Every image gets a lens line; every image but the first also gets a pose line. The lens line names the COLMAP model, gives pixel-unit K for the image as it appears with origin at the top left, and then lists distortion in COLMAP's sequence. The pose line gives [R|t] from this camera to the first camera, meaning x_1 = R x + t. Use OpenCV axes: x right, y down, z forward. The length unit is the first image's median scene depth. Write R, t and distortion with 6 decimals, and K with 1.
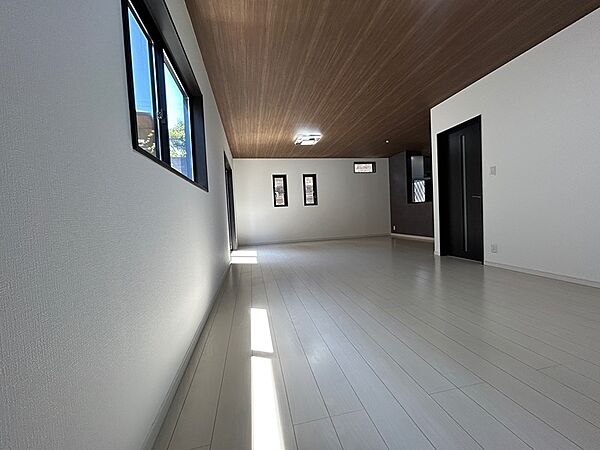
lens RADIAL K [[243.4, 0, 299.5], [0, 243.4, 224.9], [0, 0, 1]] dist [-0.029148, 0.001050]
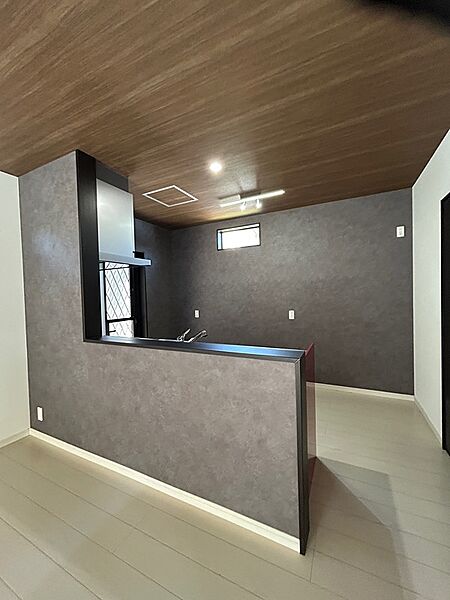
lens RADIAL K [[243.4, 0, 224.5], [0, 243.4, 301.3], [0, 0, 1]] dist [-0.029148, 0.001050]
pose [[0.608524, 0.001455, 0.793534, 0.309676], [0.043096, 0.998462, -0.034879, -0.108266], [-0.792364, 0.055422, 0.607526, 0.667159]]
